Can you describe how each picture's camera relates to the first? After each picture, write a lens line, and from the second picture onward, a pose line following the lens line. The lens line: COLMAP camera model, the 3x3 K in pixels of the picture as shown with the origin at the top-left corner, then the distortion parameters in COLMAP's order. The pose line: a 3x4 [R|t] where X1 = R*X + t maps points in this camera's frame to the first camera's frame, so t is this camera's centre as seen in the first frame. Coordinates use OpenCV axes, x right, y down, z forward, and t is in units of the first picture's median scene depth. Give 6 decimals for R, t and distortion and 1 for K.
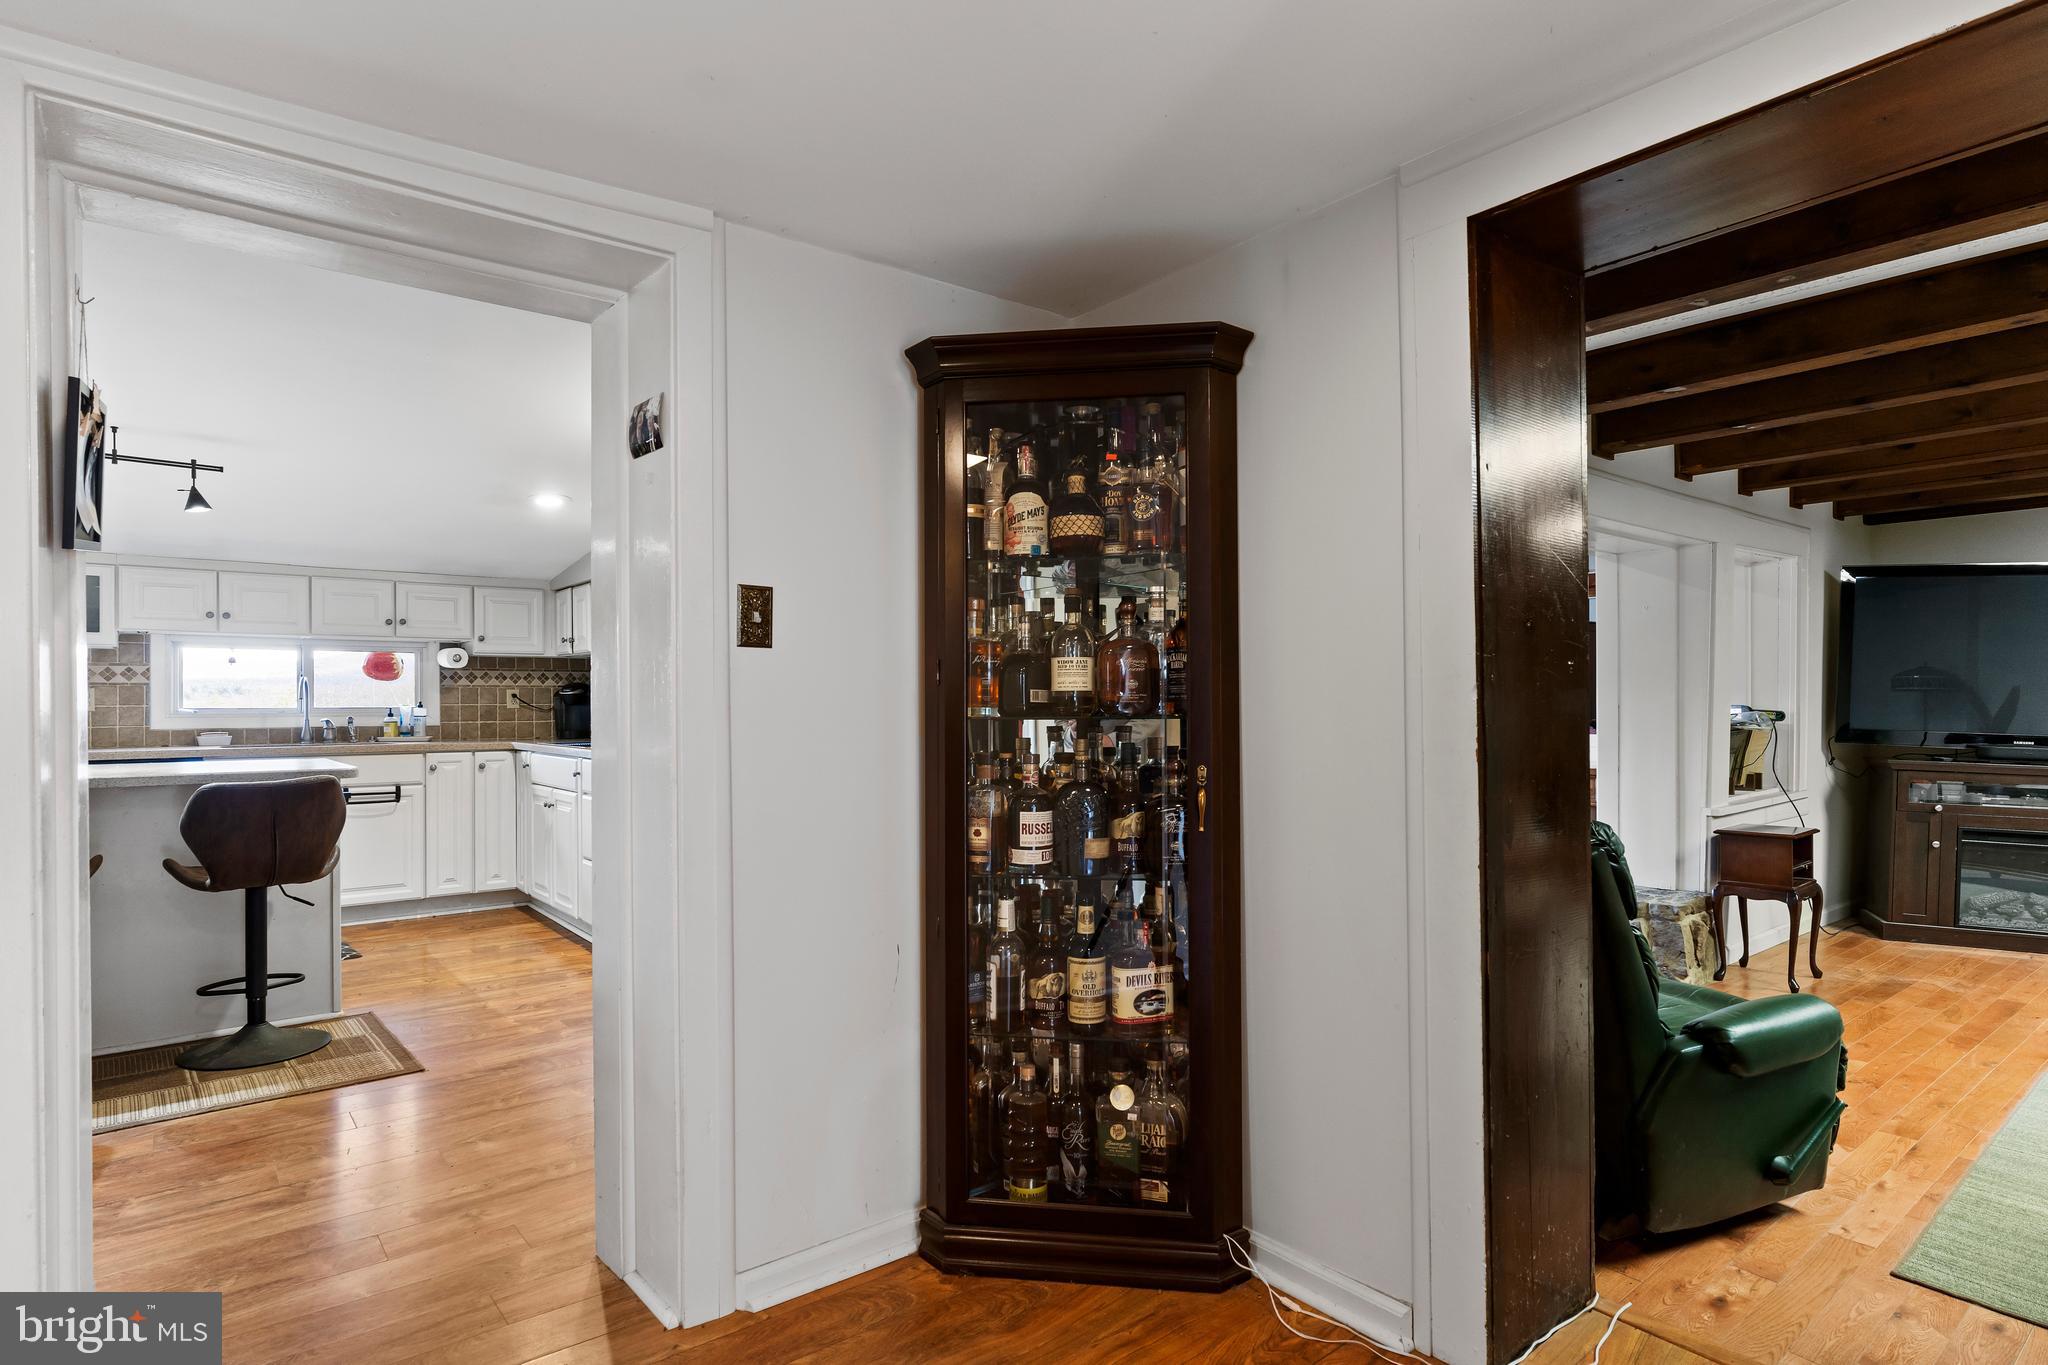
lens RADIAL K [[1074.8, 0, 1005.3], [0, 1074.8, 703.5], [0, 0, 1]] dist [-0.000423, 0.000753]
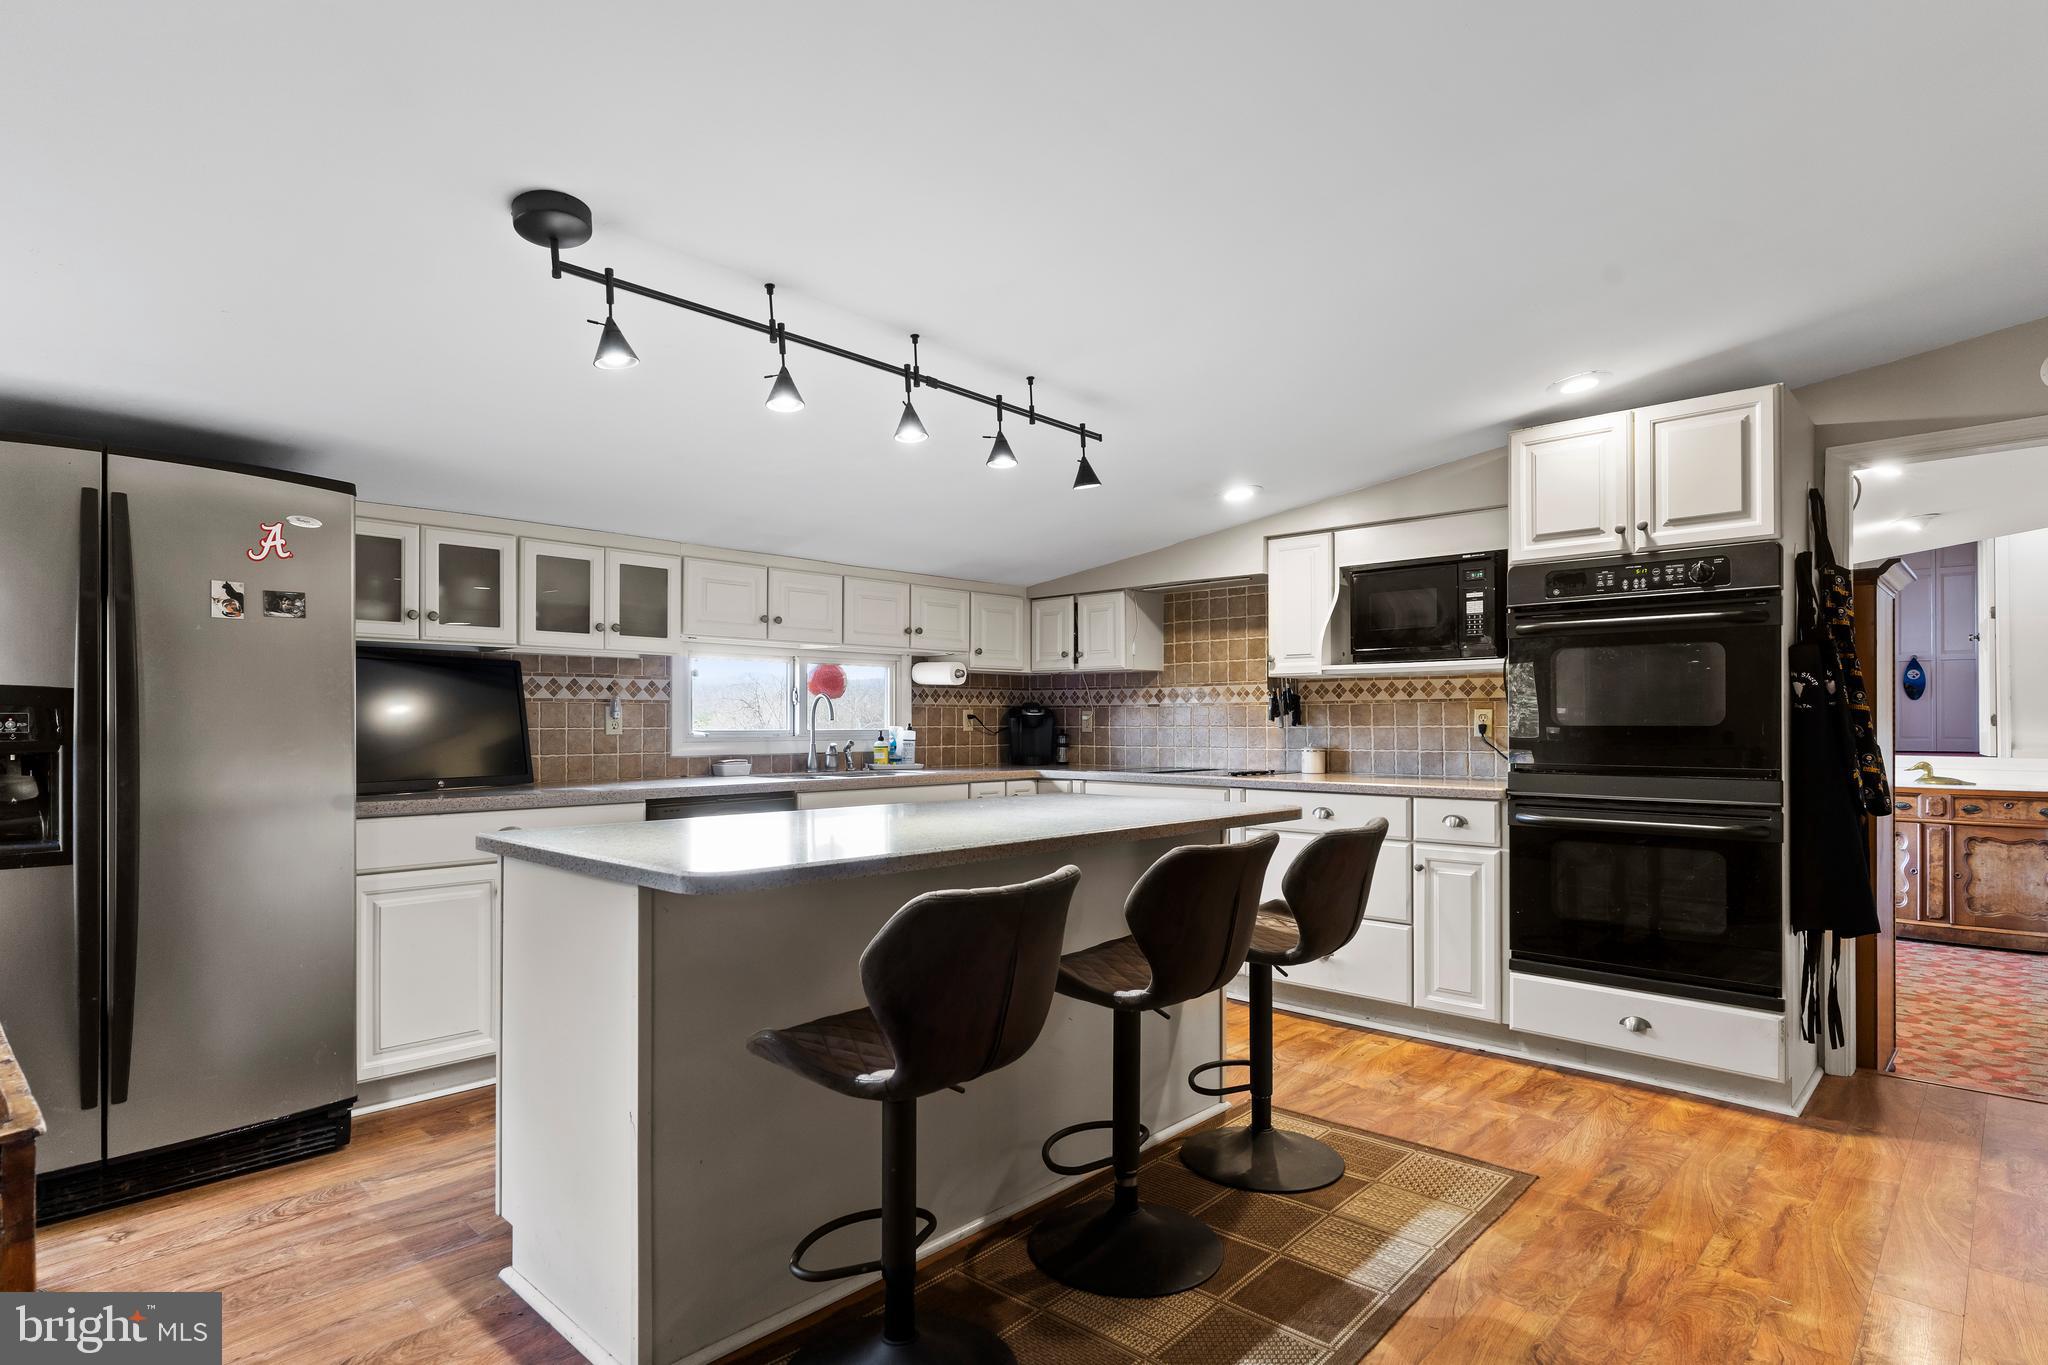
lens RADIAL K [[1058.7, 0, 1002.1], [0, 1058.7, 715.4], [0, 0, 1]] dist [-0.003279, -0.000384]
pose [[0.991775, 0.003211, 0.127956, -0.650344], [-0.002071, 0.999957, -0.009045, -0.000565], [-0.127980, 0.008706, 0.991739, 0.157835]]
